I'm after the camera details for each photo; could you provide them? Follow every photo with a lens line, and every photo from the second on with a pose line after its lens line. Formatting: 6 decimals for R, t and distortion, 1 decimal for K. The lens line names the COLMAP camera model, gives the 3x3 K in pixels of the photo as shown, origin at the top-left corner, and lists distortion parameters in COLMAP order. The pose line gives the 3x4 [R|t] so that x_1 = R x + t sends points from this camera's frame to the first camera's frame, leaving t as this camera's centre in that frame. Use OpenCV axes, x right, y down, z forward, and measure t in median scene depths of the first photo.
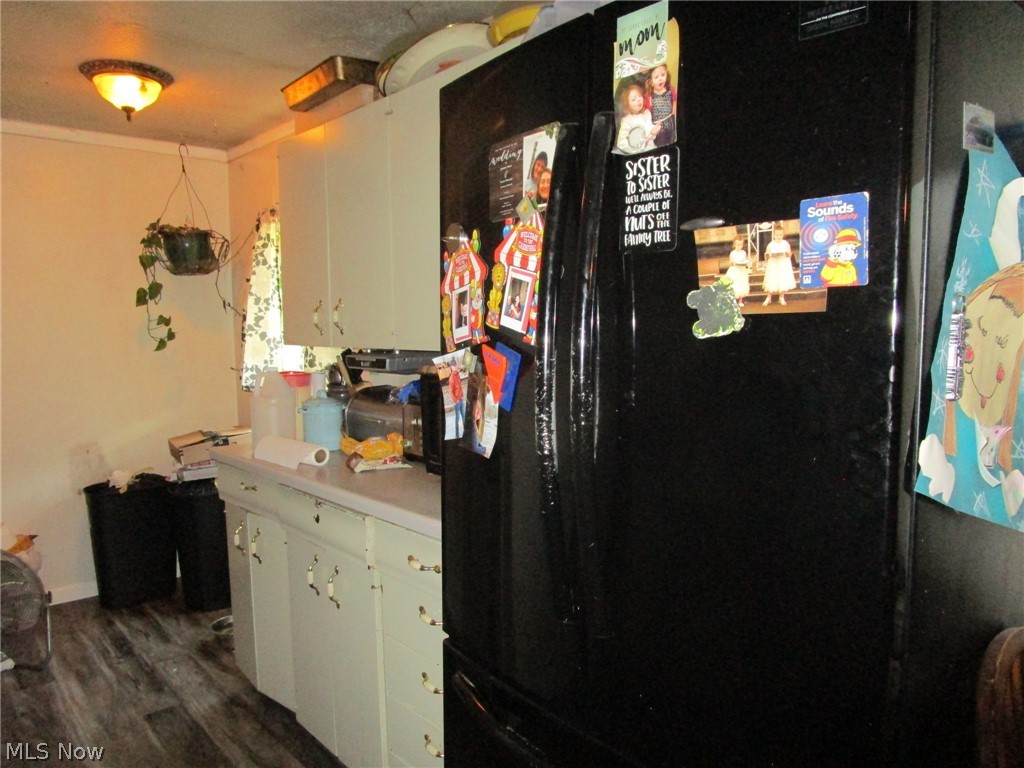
lens RADIAL K [[725.6, 0, 509.3], [0, 725.6, 388.7], [0, 0, 1]] dist [-0.036967, 0.012420]
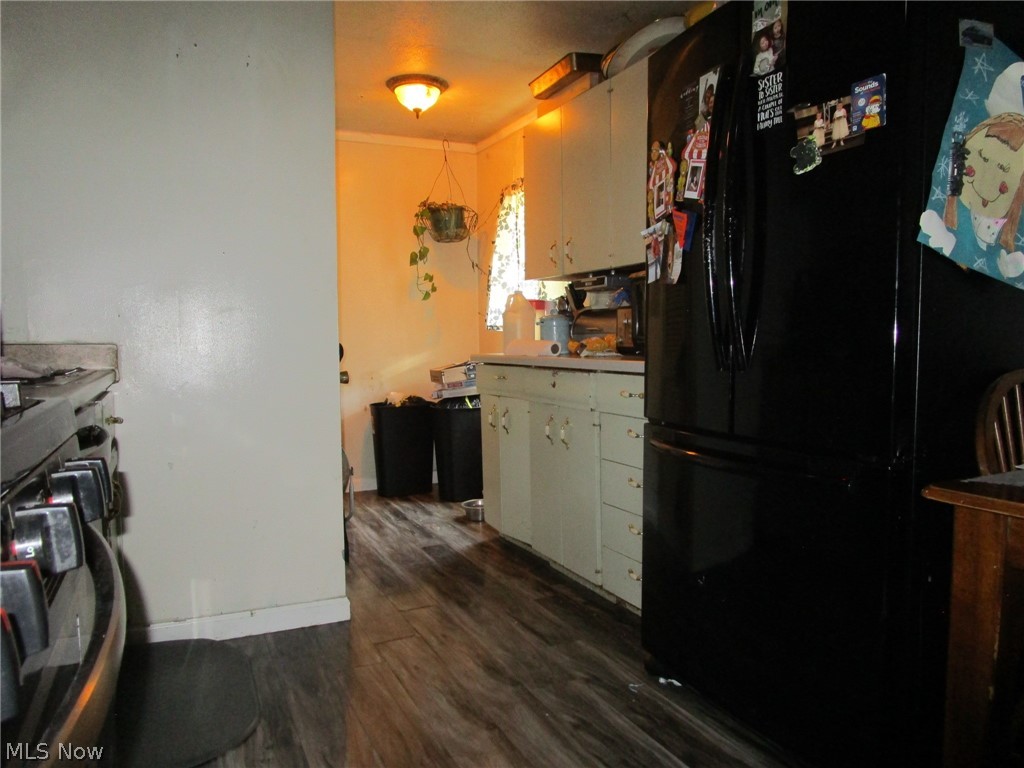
lens RADIAL K [[725.6, 0, 509.3], [0, 725.6, 388.7], [0, 0, 1]] dist [-0.036967, 0.012420]
pose [[0.960386, 0.017761, -0.278105, 0.060547], [-0.021522, 0.999713, -0.010479, 0.321207], [0.277839, 0.016049, 0.960493, -0.561667]]
